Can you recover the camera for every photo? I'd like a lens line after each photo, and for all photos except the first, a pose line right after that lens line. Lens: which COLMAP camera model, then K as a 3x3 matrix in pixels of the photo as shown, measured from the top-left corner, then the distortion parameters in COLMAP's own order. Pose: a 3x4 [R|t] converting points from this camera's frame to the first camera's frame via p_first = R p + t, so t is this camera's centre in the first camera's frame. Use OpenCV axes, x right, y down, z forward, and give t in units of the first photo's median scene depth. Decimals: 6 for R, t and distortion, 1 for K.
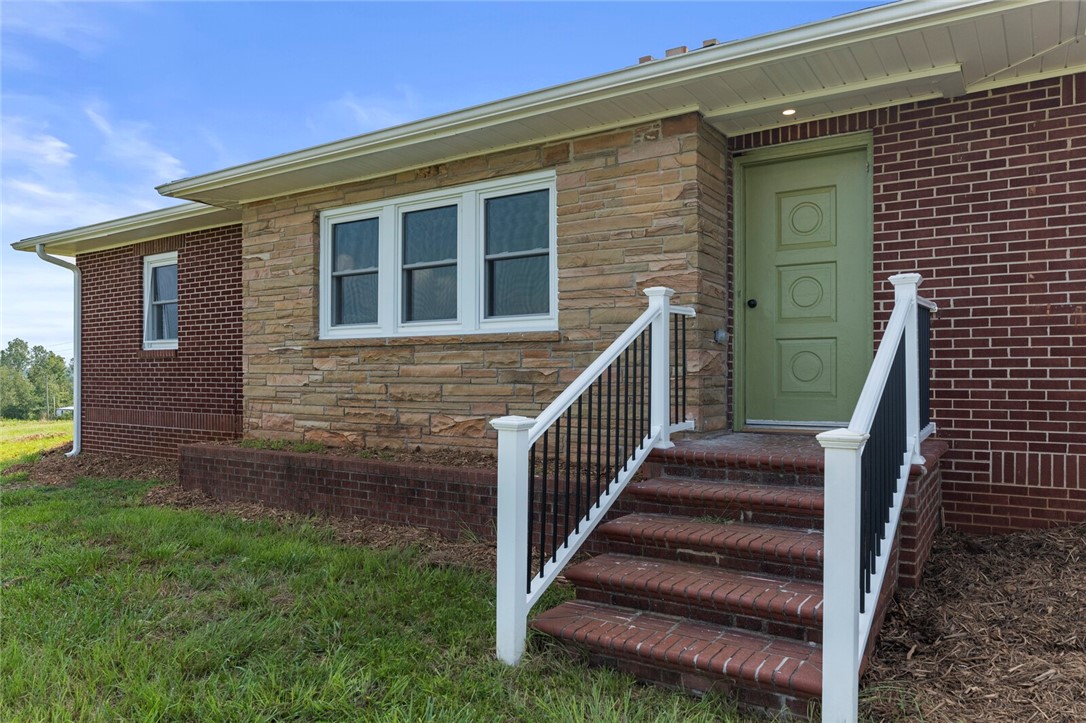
lens RADIAL K [[752.8, 0, 542.4], [0, 752.8, 369.4], [0, 0, 1]] dist [-0.011007, -0.000795]
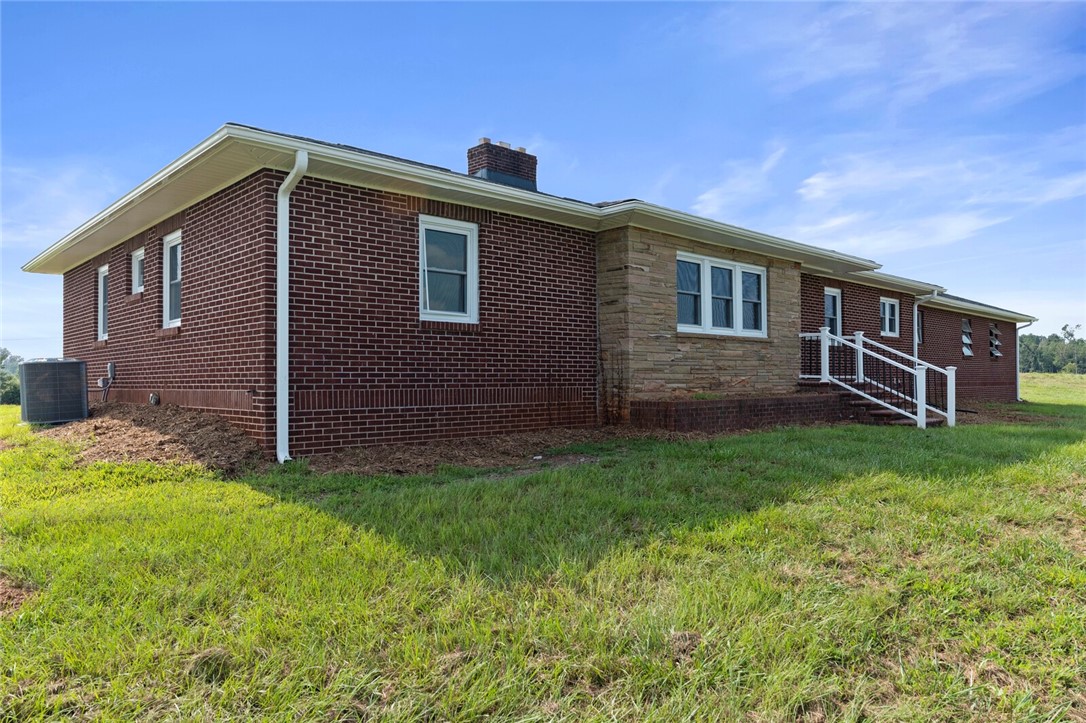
lens RADIAL K [[752.8, 0, 541.8], [0, 752.8, 360.6], [0, 0, 1]] dist [-0.011007, -0.000795]
pose [[0.217183, 0.023360, 0.975851, -1.877808], [-0.002287, 0.999723, -0.023422, 0.057904], [-0.976128, 0.002855, 0.217176, 0.930213]]
